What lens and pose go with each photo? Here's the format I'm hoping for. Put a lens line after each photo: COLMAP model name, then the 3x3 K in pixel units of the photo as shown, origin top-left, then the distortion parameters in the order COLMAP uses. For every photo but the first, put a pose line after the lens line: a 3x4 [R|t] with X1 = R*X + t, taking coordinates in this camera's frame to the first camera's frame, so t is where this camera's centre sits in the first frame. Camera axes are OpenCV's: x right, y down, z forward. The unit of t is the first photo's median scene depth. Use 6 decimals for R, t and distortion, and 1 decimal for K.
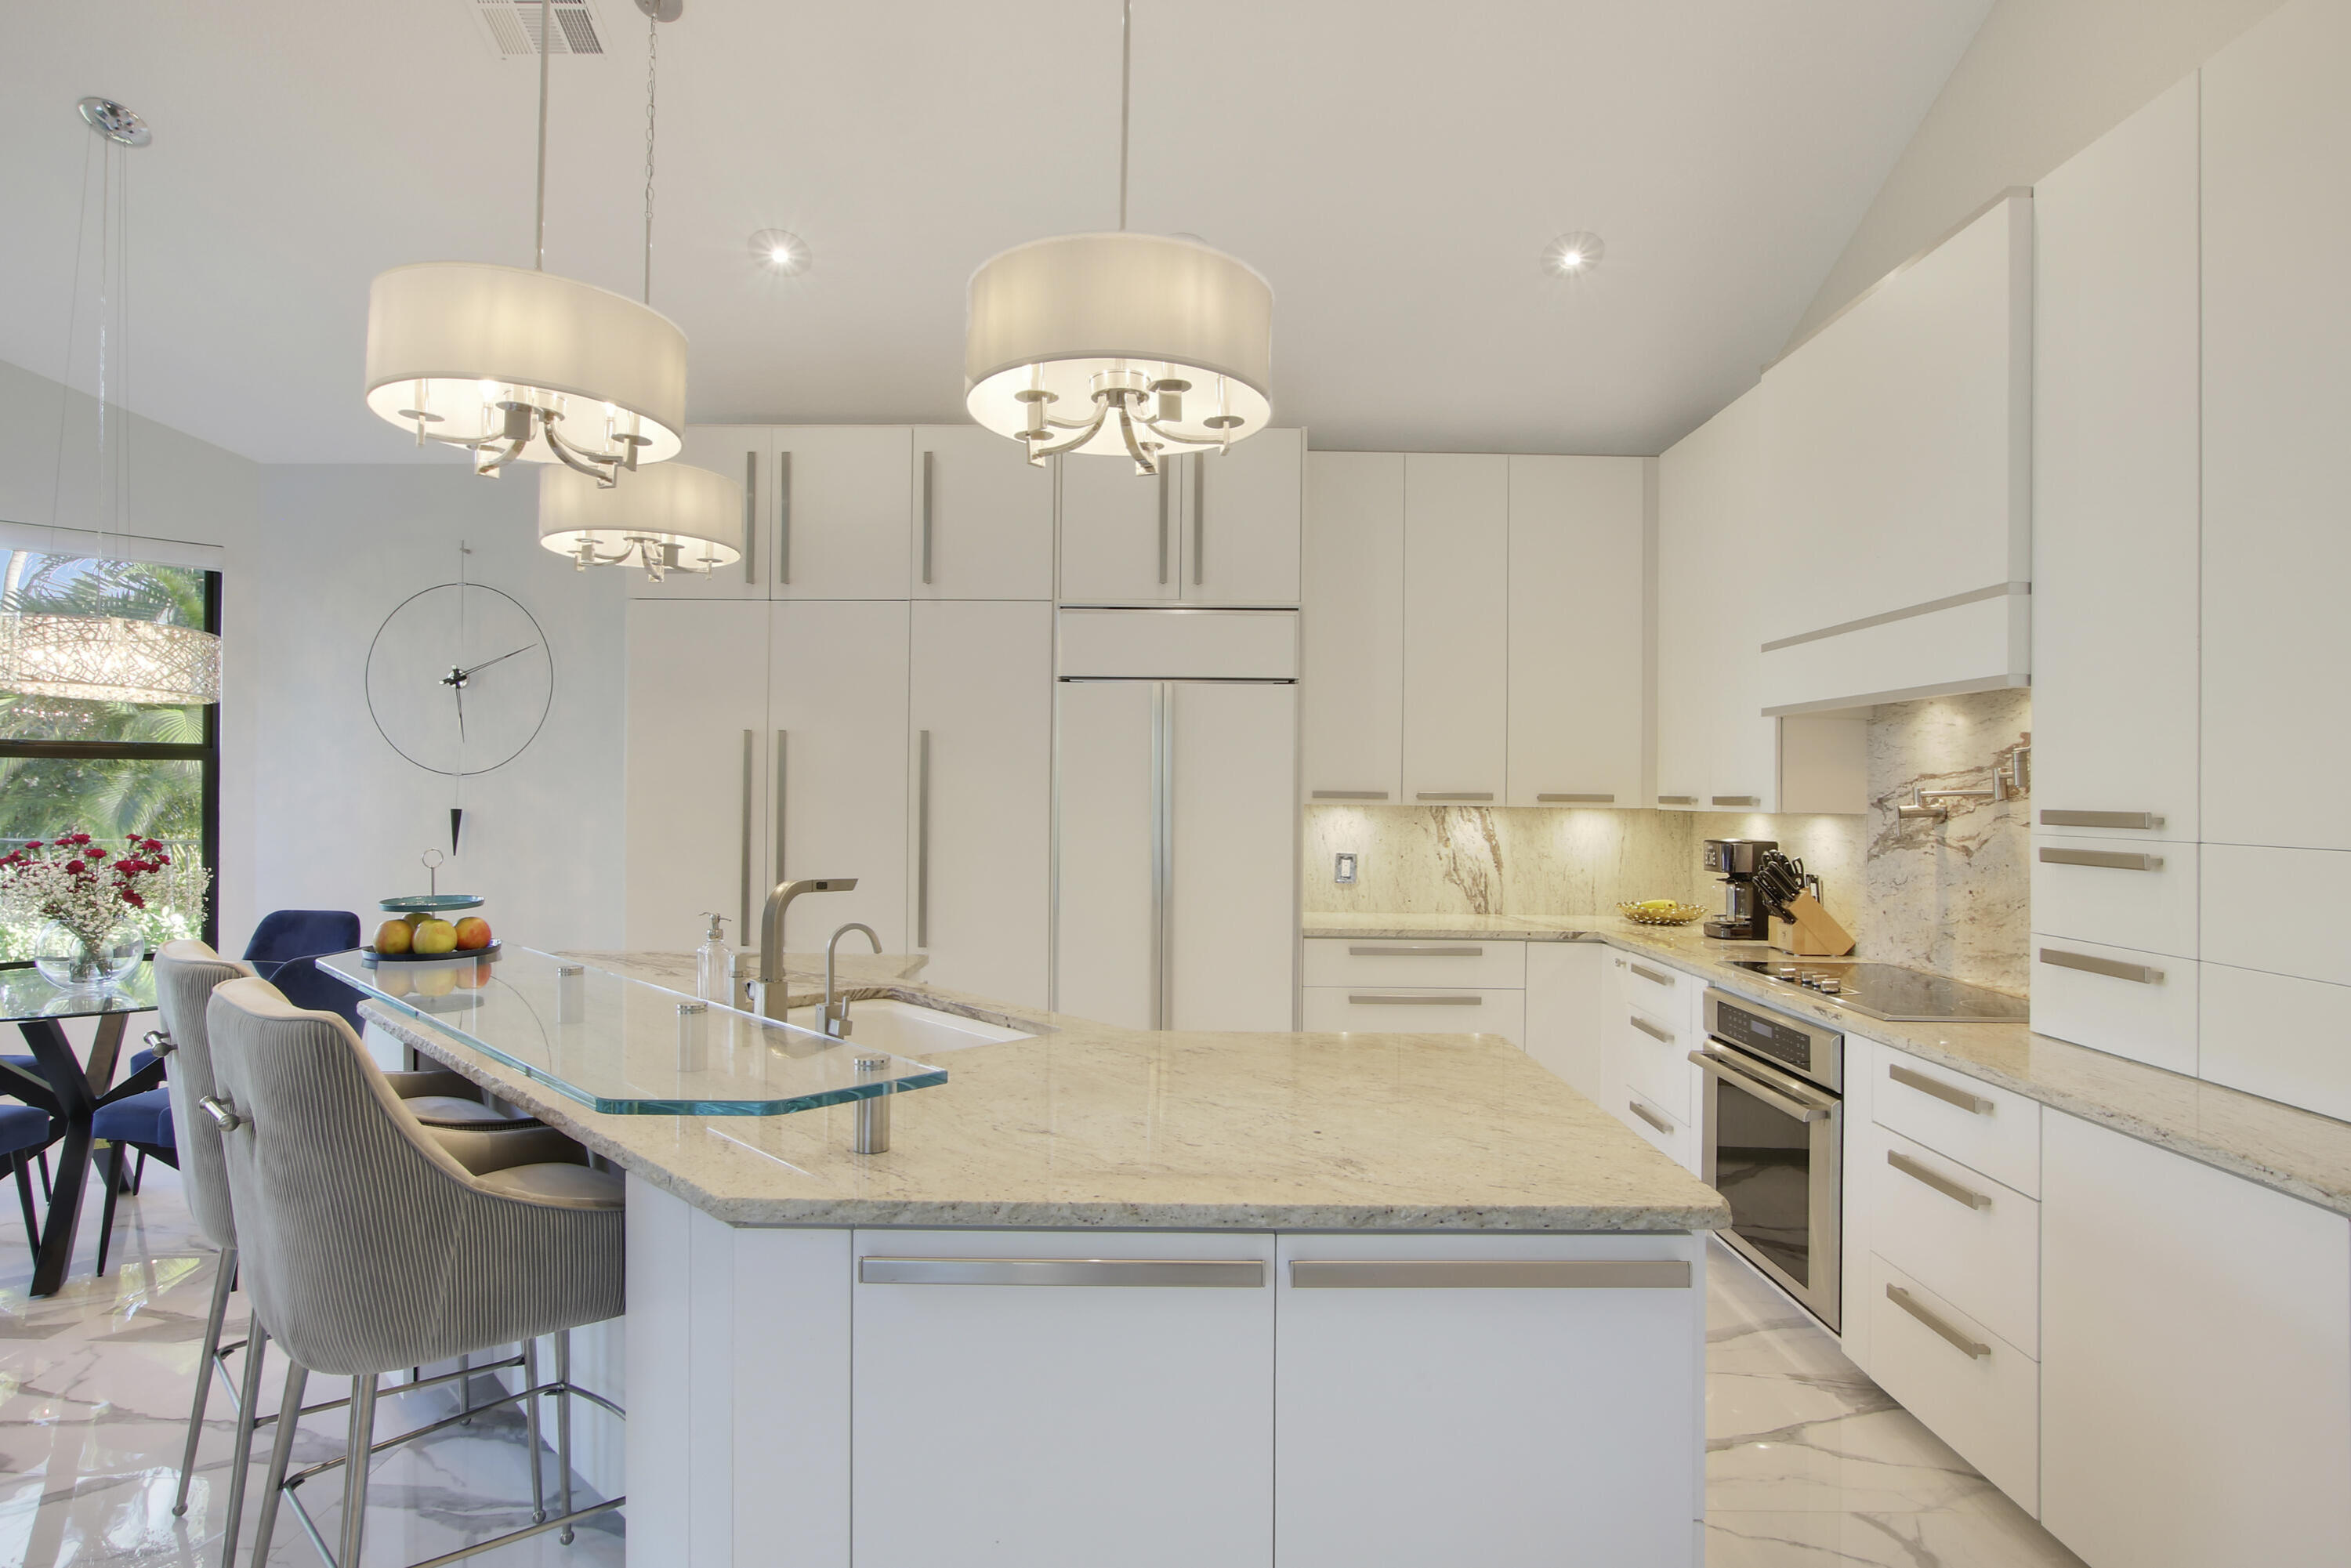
lens RADIAL K [[1202.4, 0, 1143.1], [0, 1202.4, 785.6], [0, 0, 1]] dist [-0.047144, -0.000371]
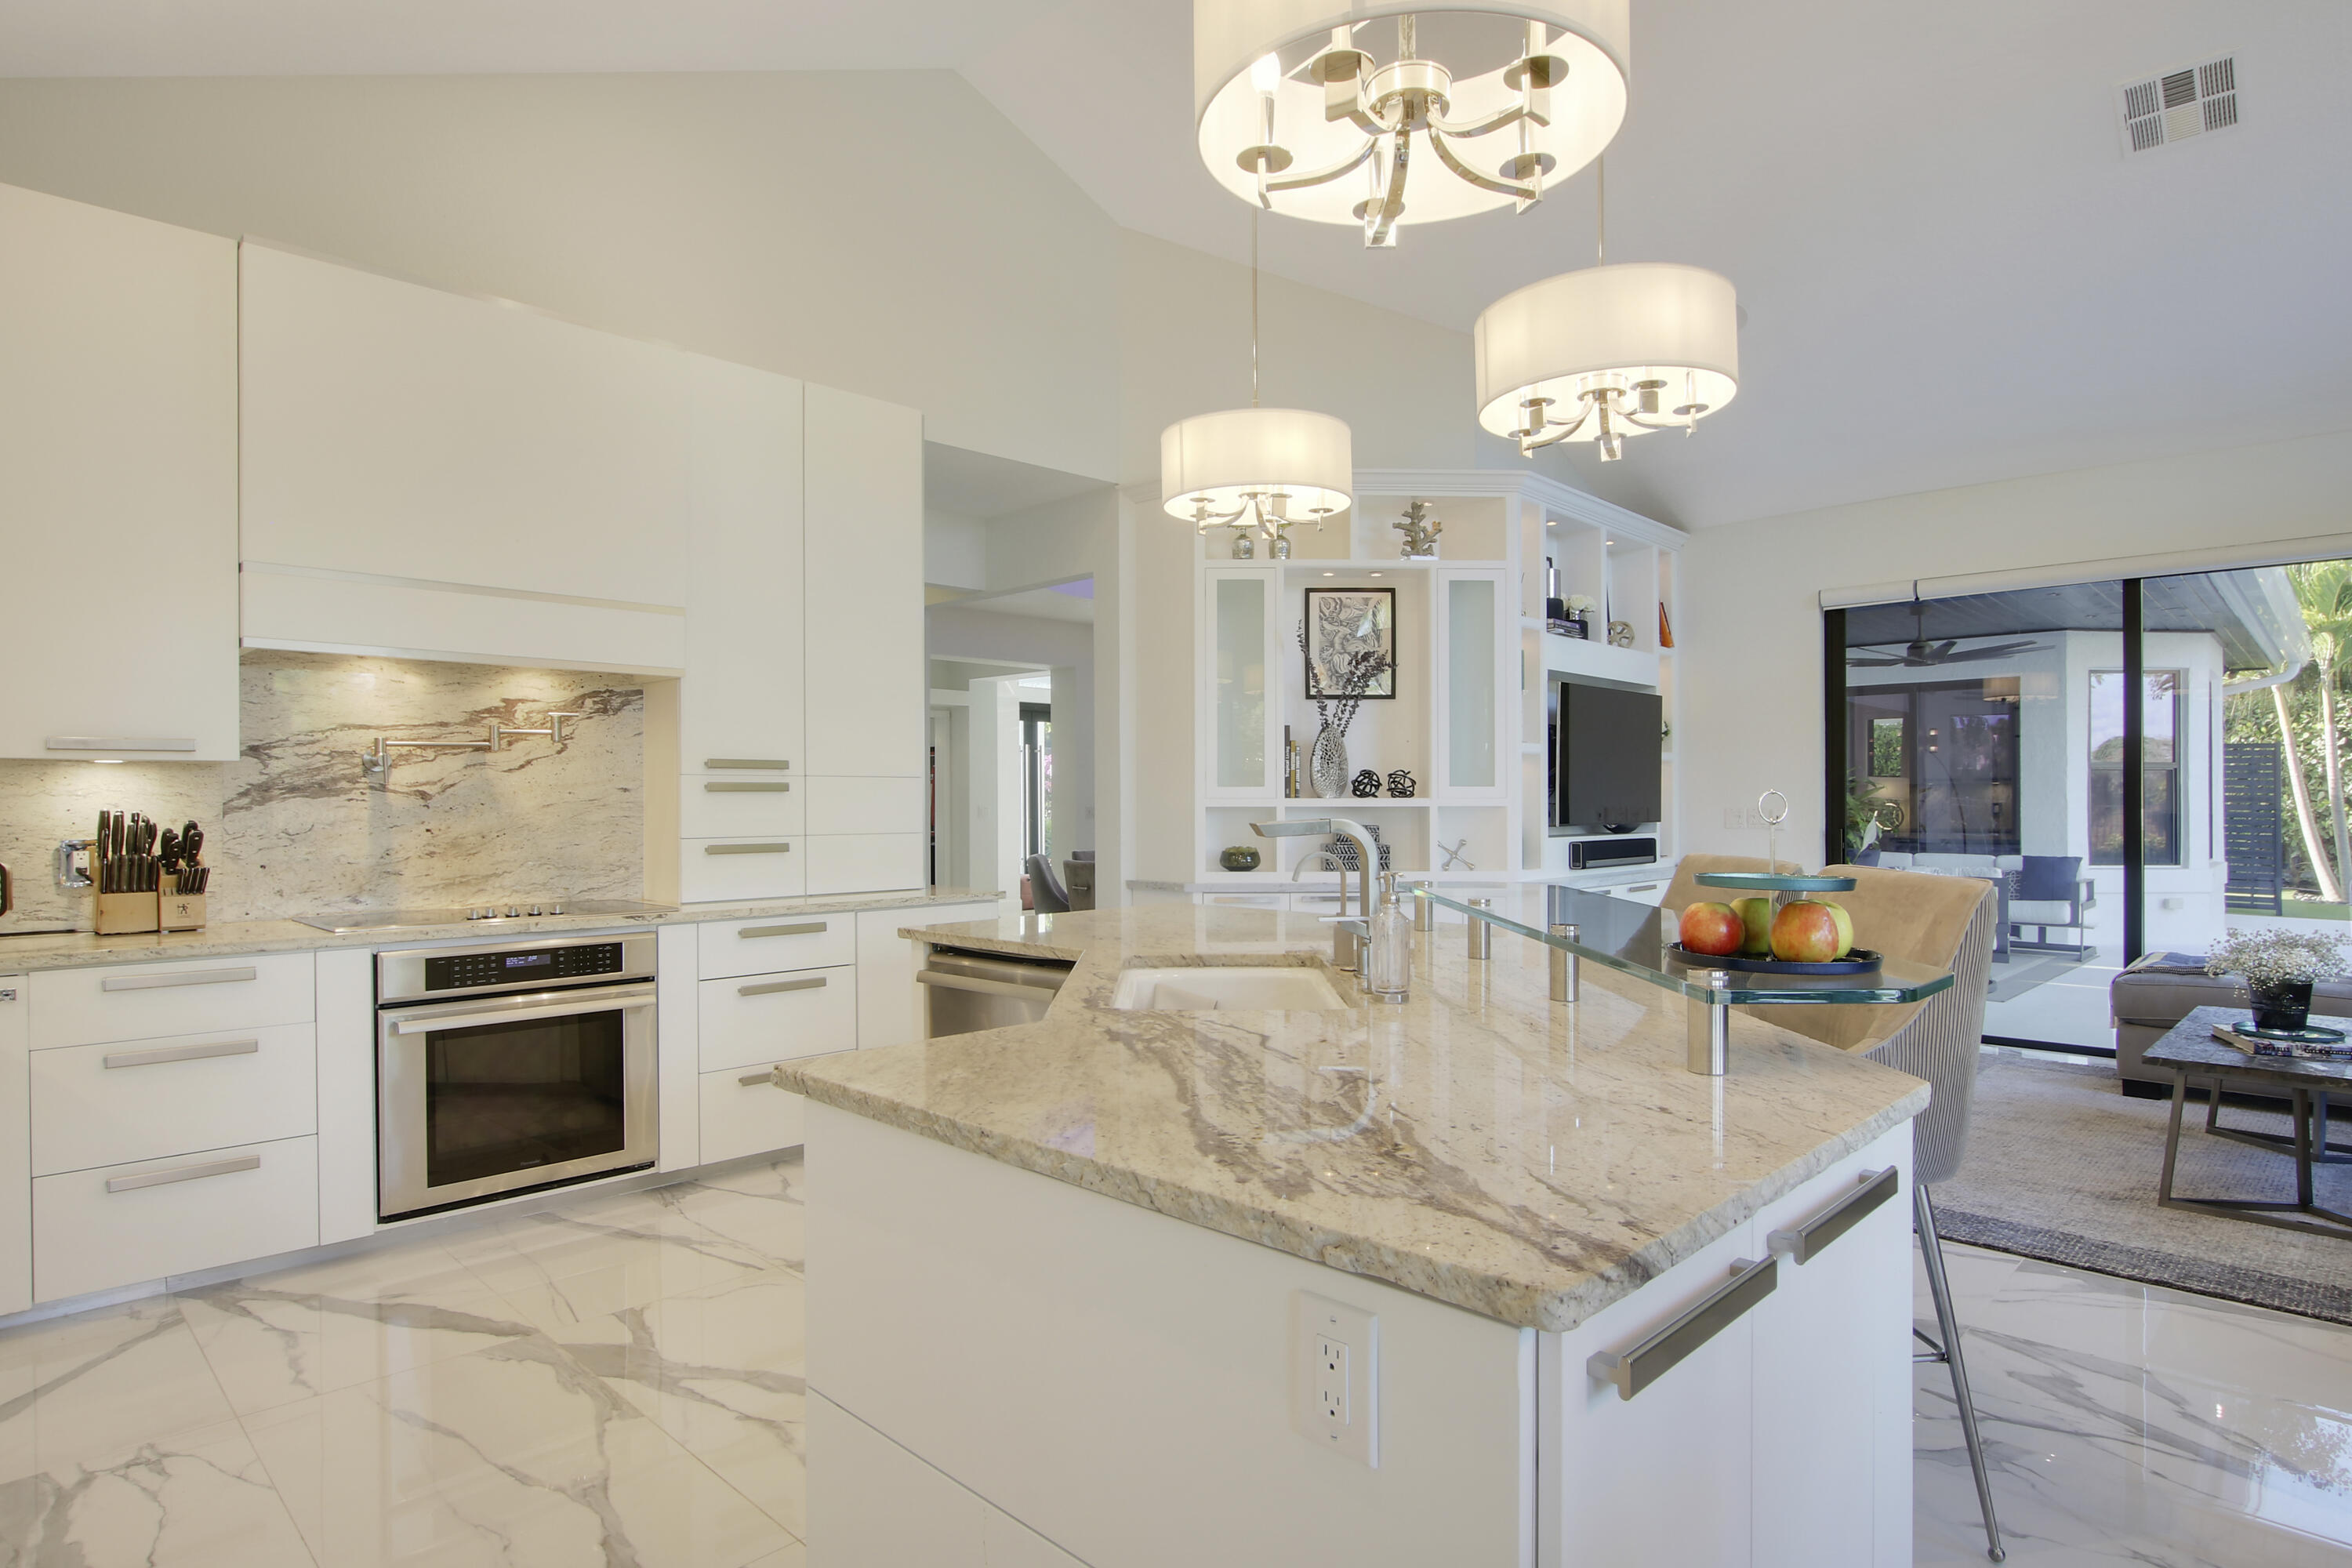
lens RADIAL K [[1203.0, 0, 1143.6], [0, 1203.0, 785.6], [0, 0, 1]] dist [-0.047144, -0.000371]
pose [[-0.726085, -0.004510, 0.687591, -0.527763], [-0.010478, 0.999935, -0.004506, 0.039466], [-0.687526, -0.010476, -0.726085, 1.198656]]
